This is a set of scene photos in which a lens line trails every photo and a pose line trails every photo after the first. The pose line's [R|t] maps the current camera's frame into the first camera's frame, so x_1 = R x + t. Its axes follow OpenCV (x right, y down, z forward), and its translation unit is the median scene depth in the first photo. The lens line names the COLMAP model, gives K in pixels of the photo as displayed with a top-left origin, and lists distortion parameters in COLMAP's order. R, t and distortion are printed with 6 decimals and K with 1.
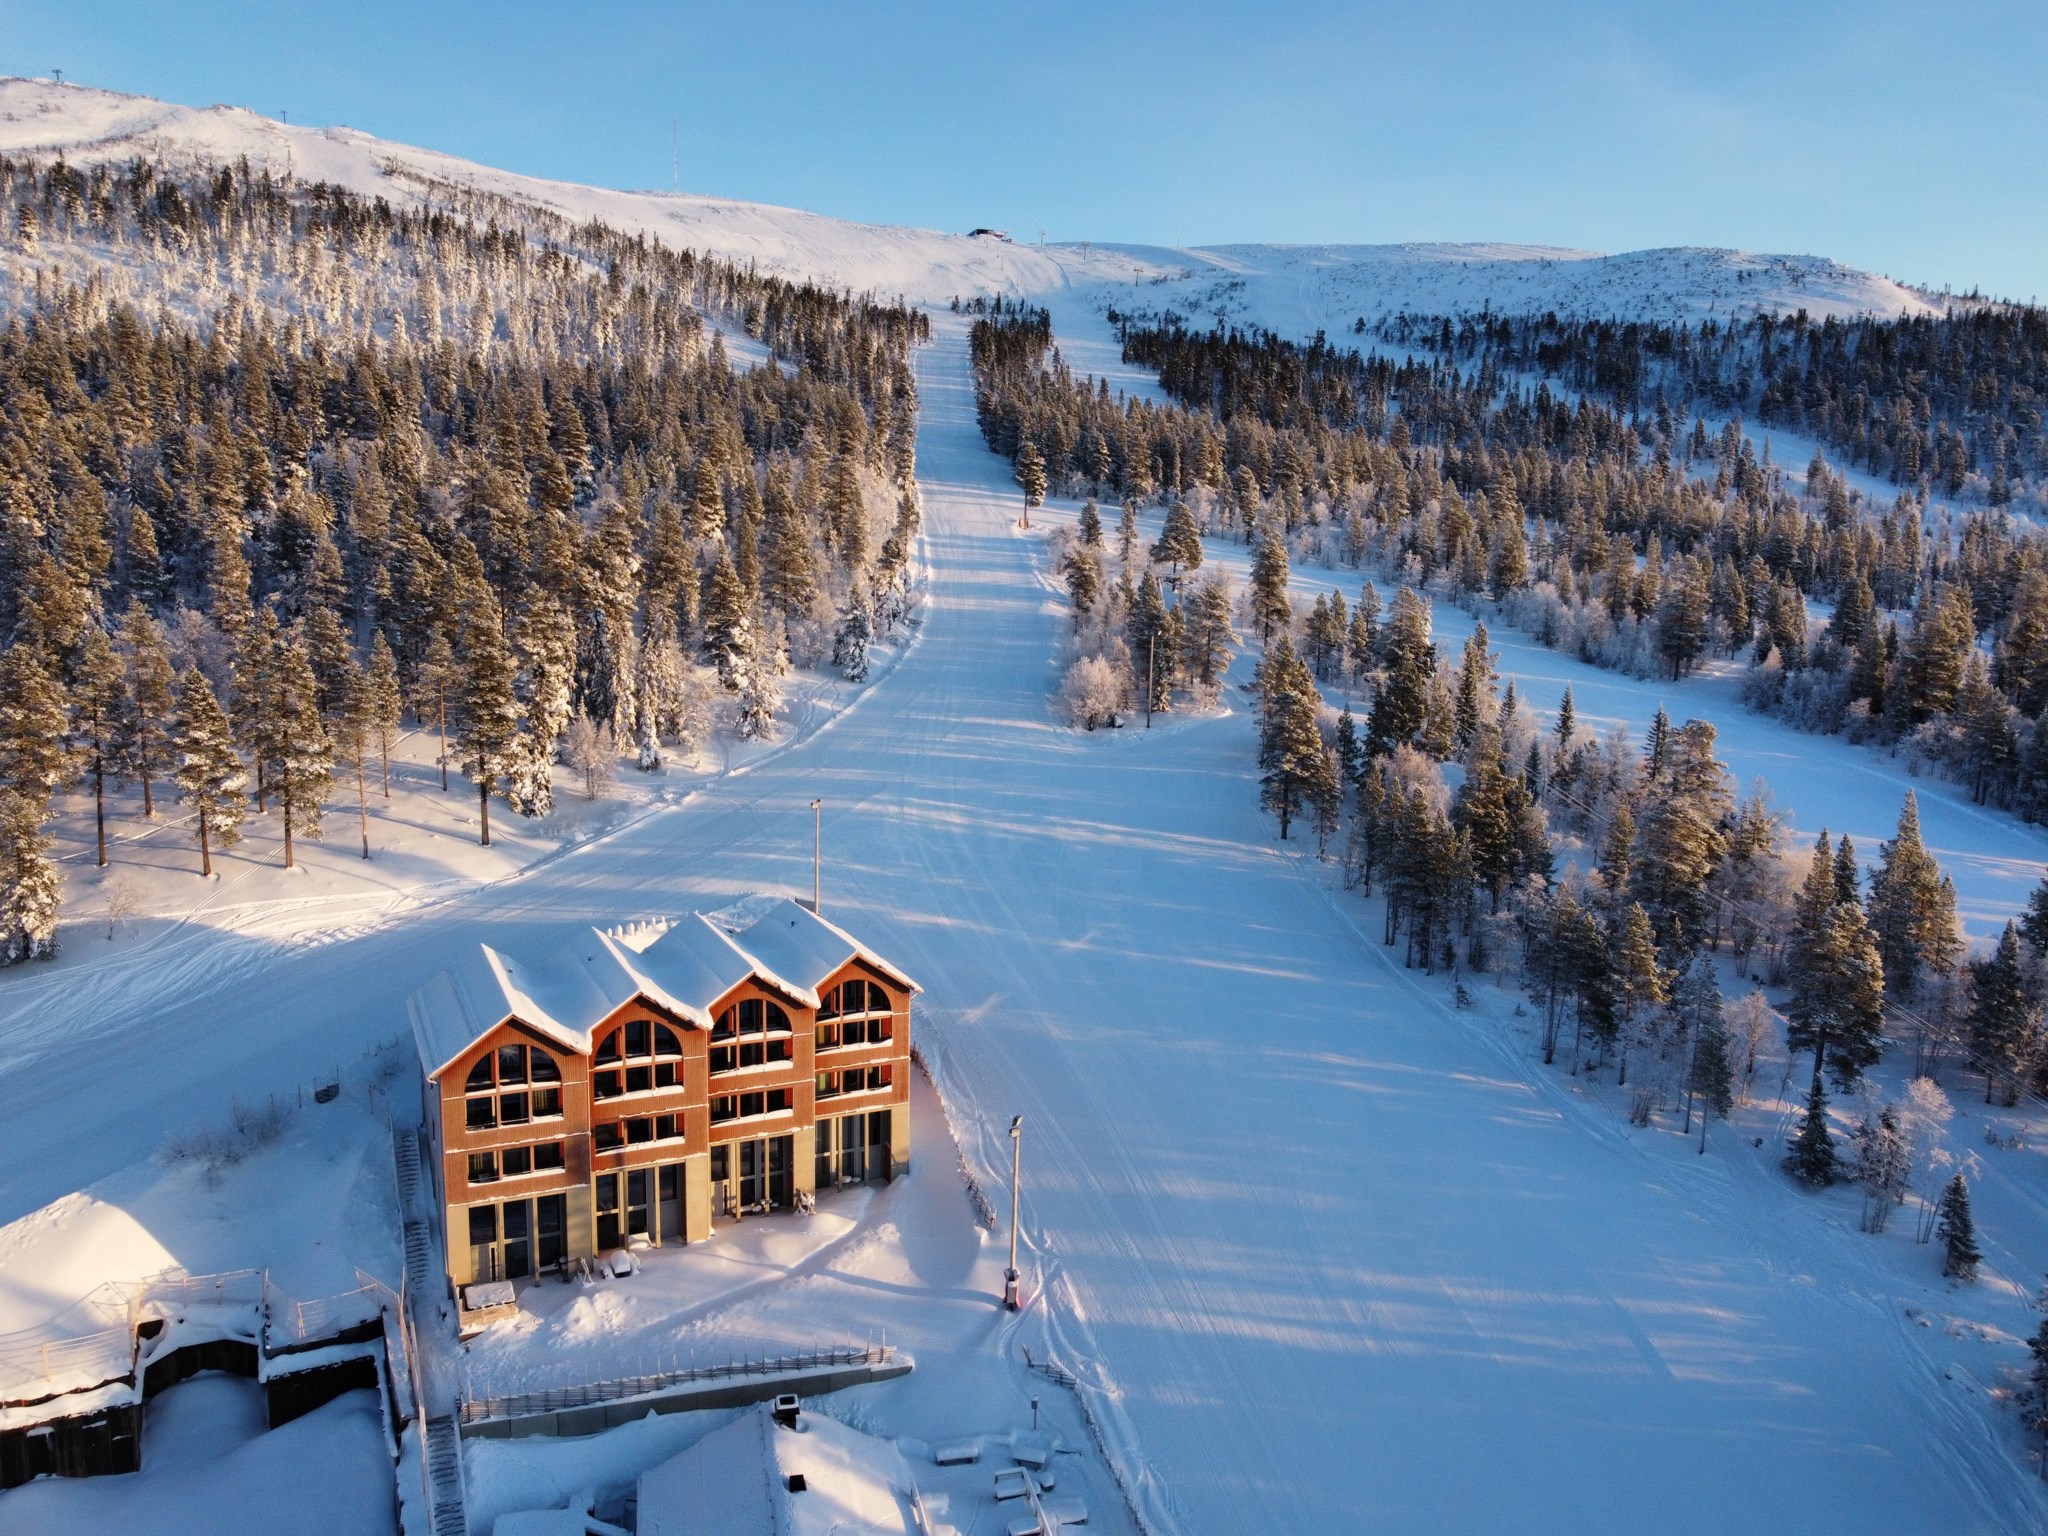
lens RADIAL K [[1550.1, 0, 1032.7], [0, 1550.1, 764.4], [0, 0, 1]] dist [-0.003714, -0.002002]
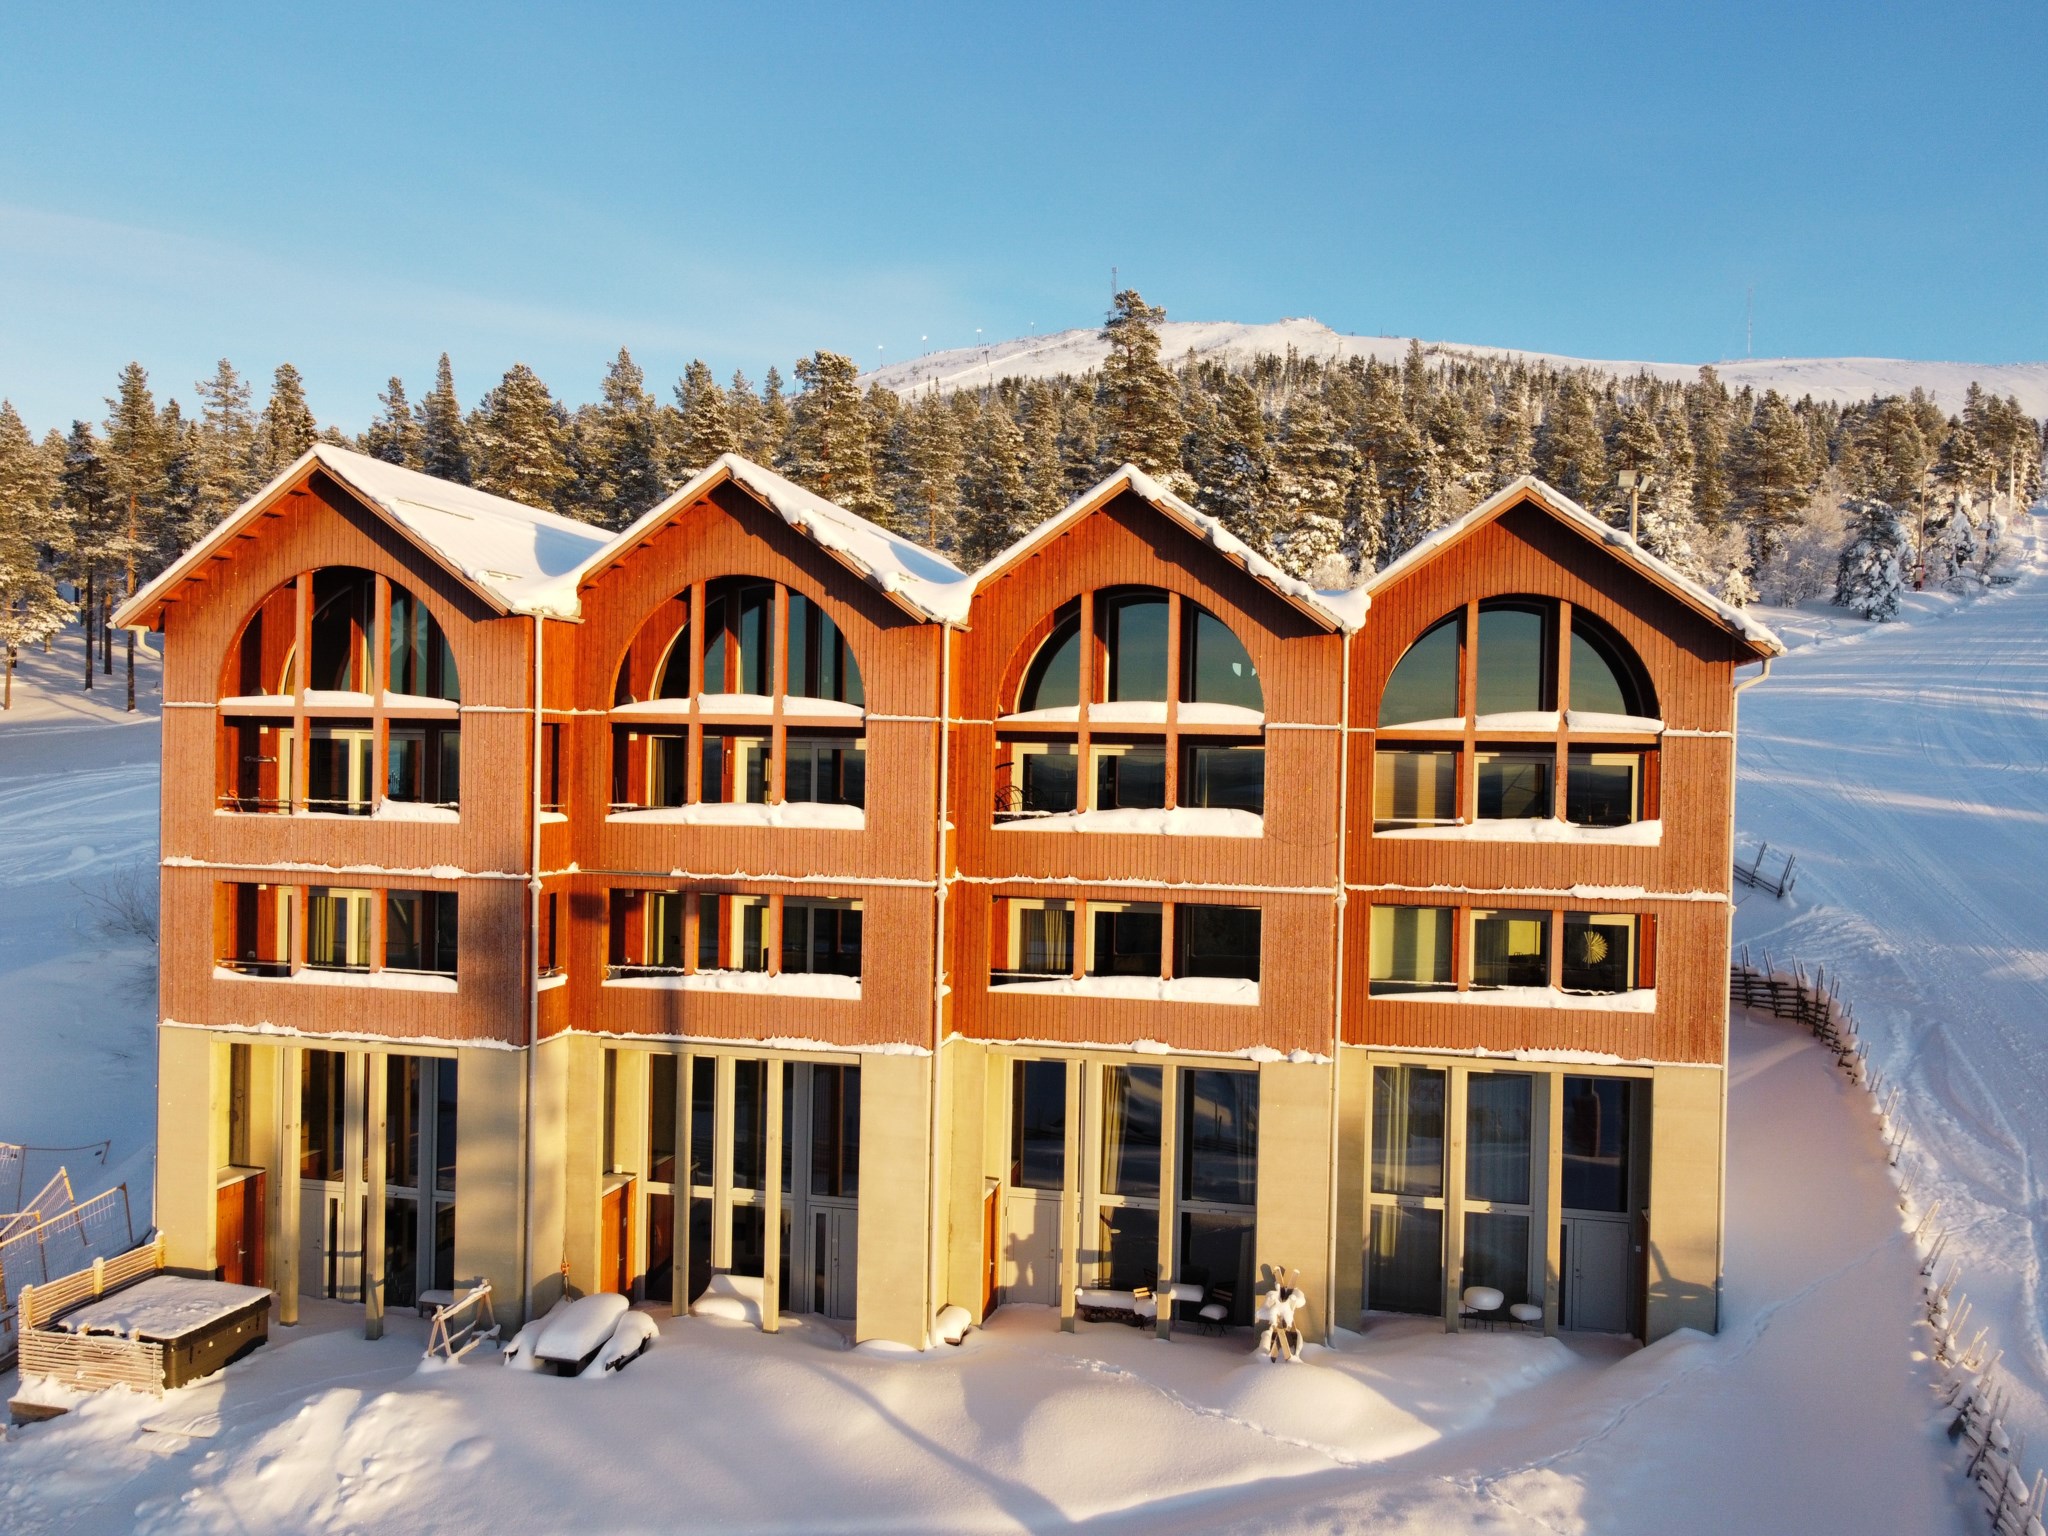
lens RADIAL K [[1550.1, 0, 1032.7], [0, 1550.1, 764.4], [0, 0, 1]] dist [-0.003714, -0.002002]
pose [[0.789311, 0.000055, -0.613993, -0.007100], [-0.093649, 0.988310, -0.120301, 0.214988], [0.606809, 0.152455, 0.780090, 0.716699]]
